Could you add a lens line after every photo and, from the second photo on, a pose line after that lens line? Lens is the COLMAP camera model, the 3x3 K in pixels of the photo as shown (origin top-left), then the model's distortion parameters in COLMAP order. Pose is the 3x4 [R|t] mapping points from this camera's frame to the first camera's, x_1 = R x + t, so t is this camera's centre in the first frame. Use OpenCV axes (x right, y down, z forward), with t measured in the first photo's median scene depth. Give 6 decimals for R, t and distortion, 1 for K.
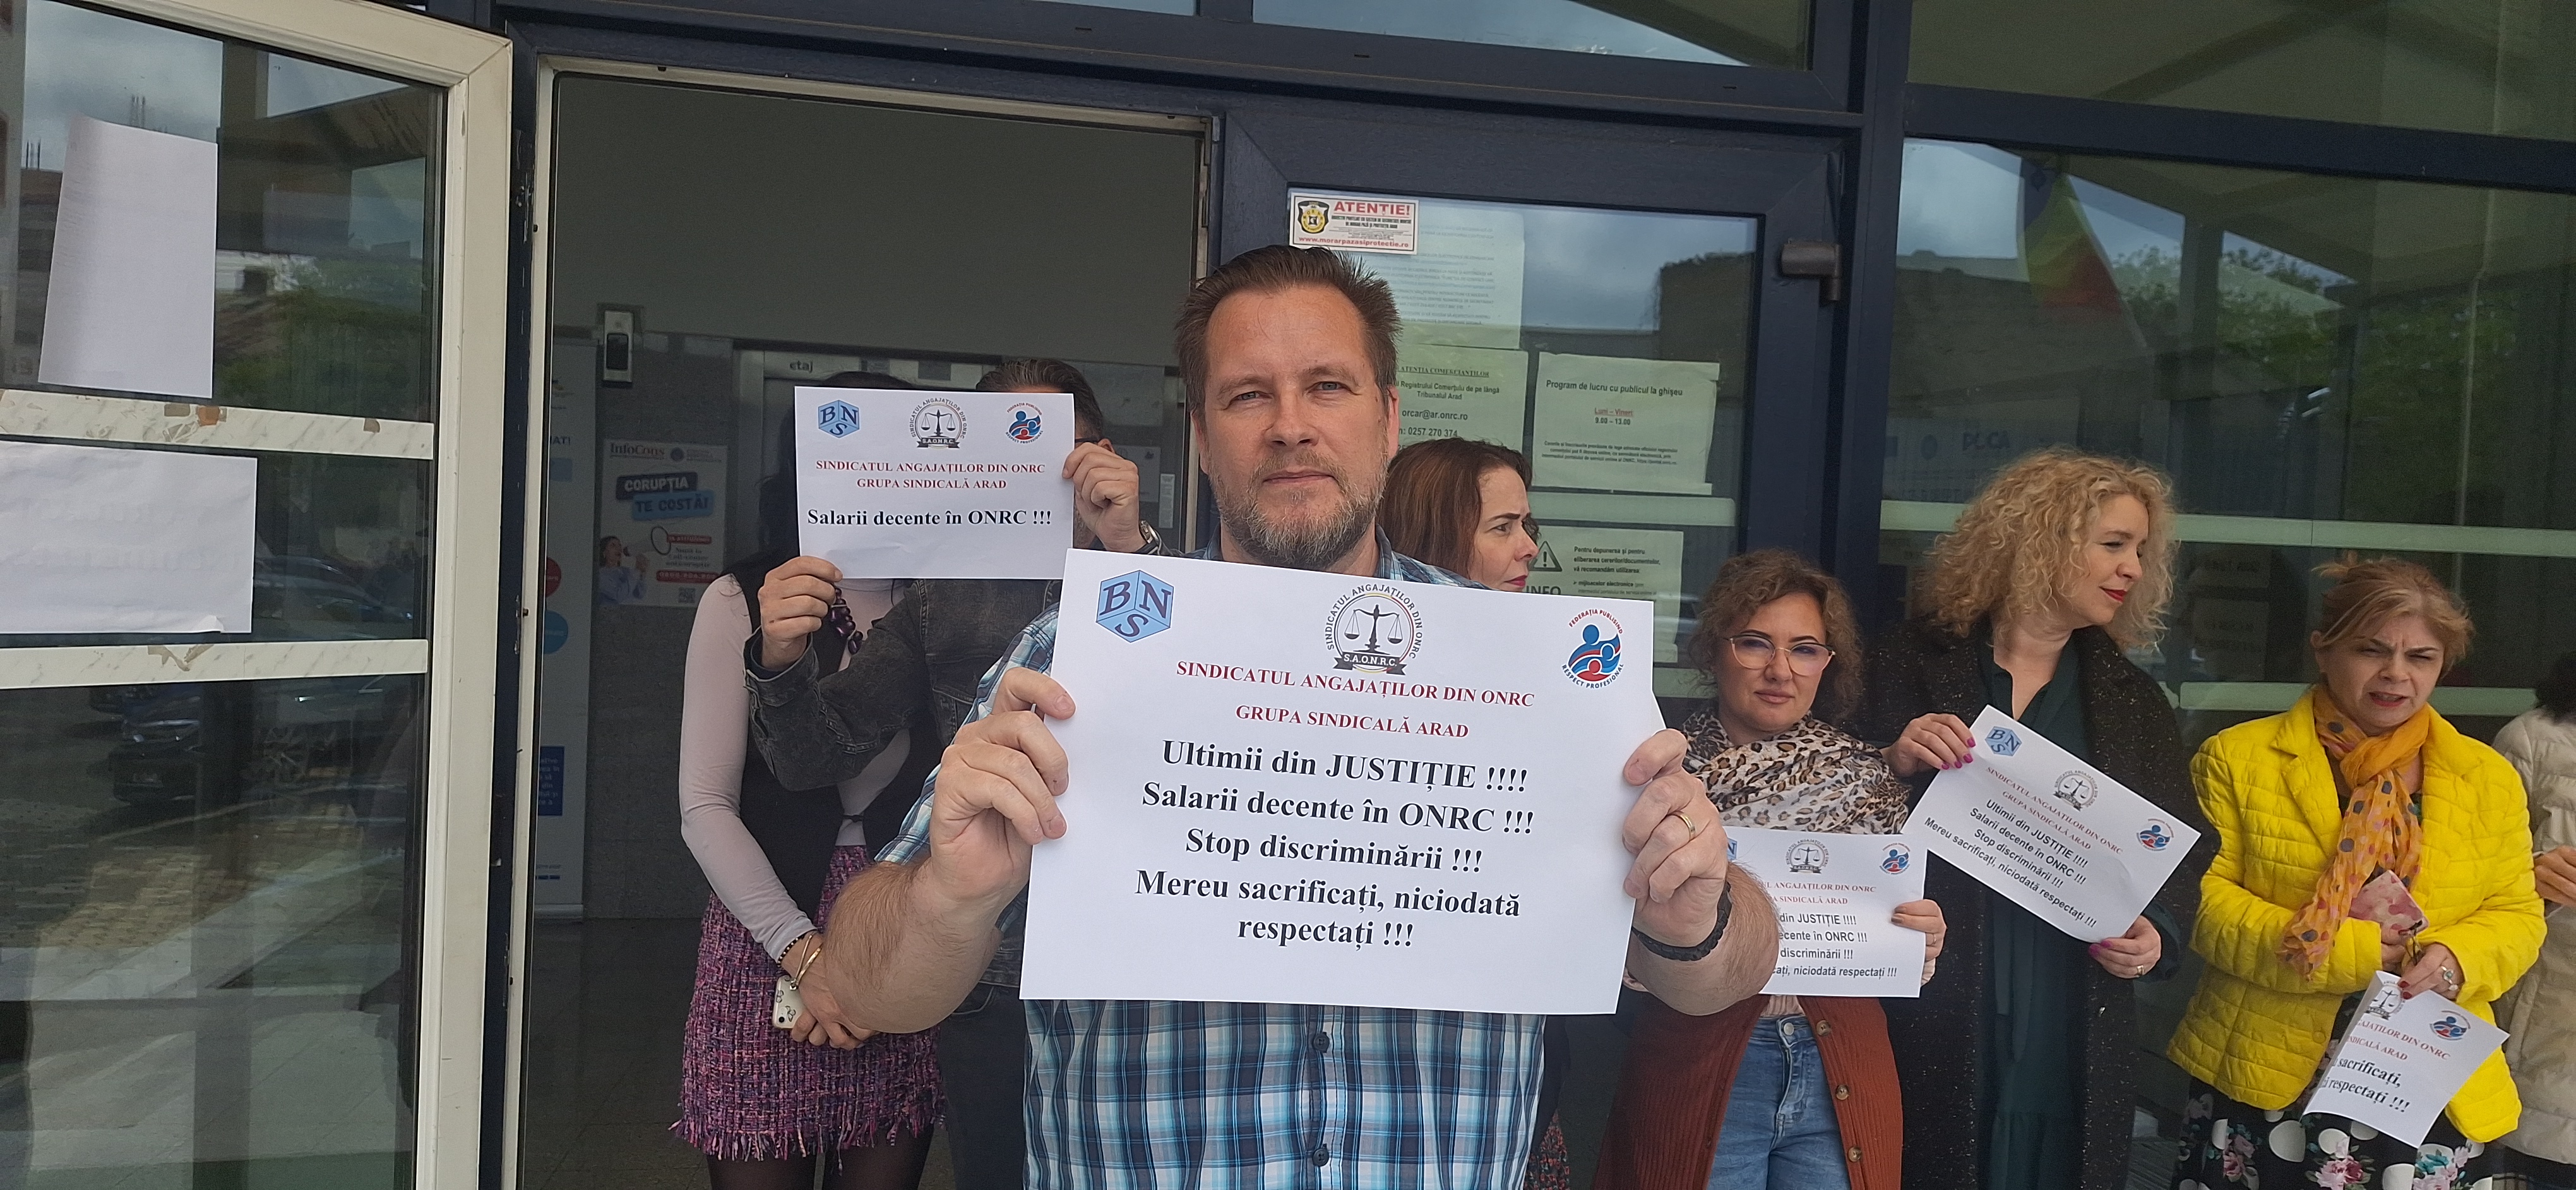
lens RADIAL K [[1713.9, 0, 1249.4], [0, 1713.9, 604.2], [0, 0, 1]] dist [0.060559, -0.018583]
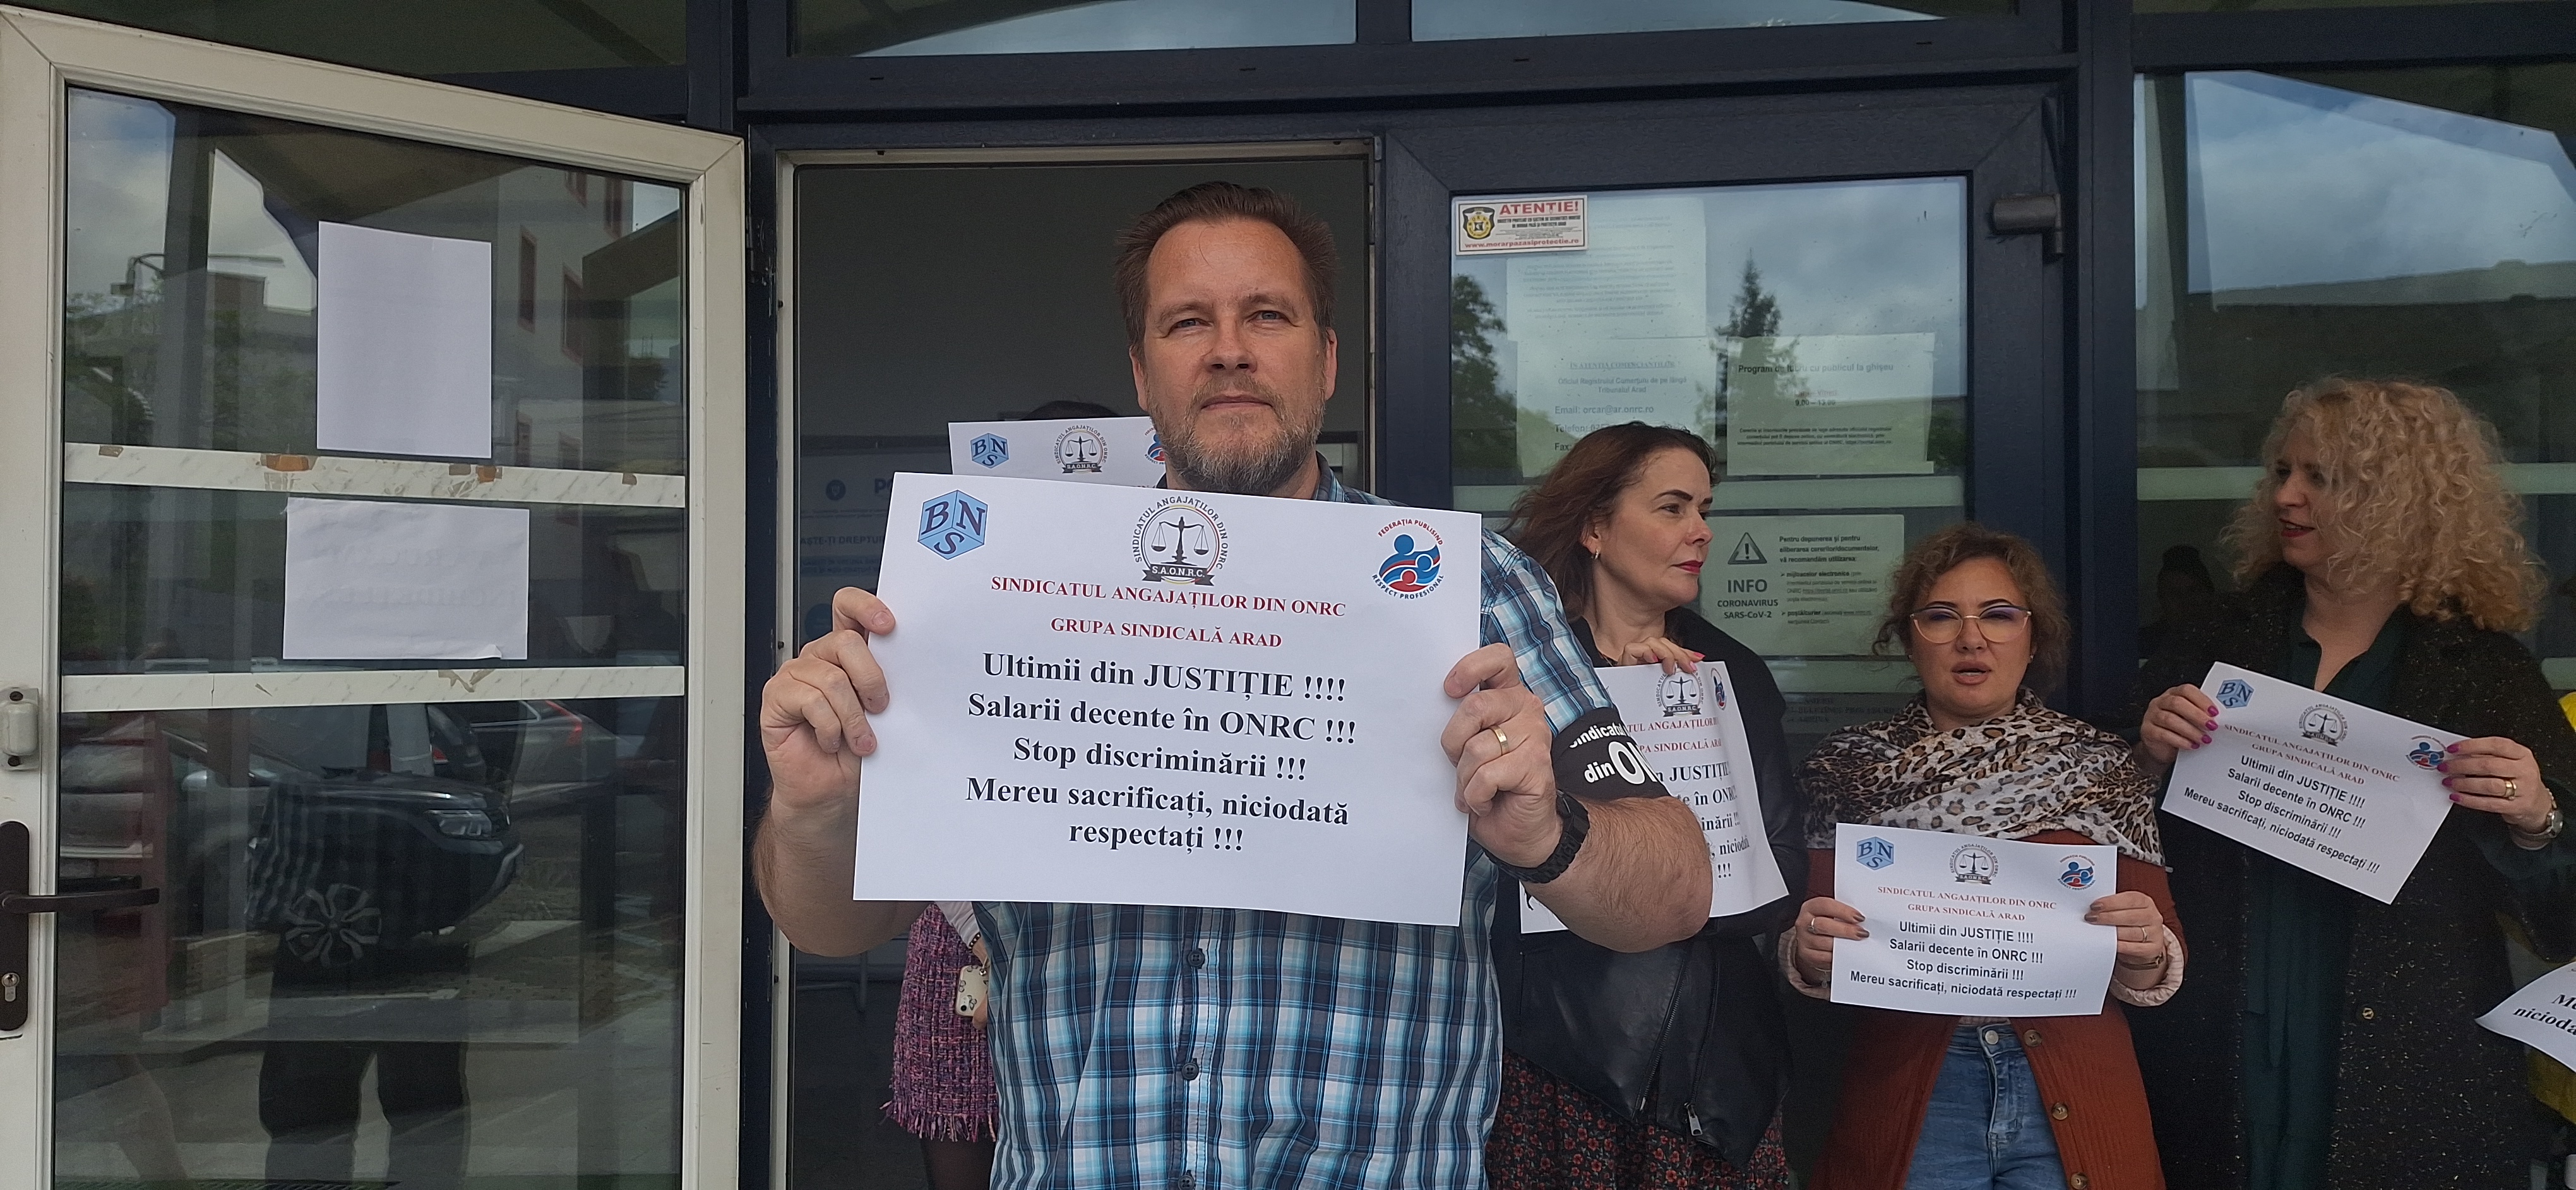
lens RADIAL K [[1713.9, 0, 1249.5], [0, 1713.9, 575.9], [0, 0, 1]] dist [0.060559, -0.018583]
pose [[0.964473, -0.048523, -0.259686, 0.195459], [0.032084, 0.997225, -0.067177, 0.054635], [0.262225, 0.056458, 0.963354, 0.006735]]
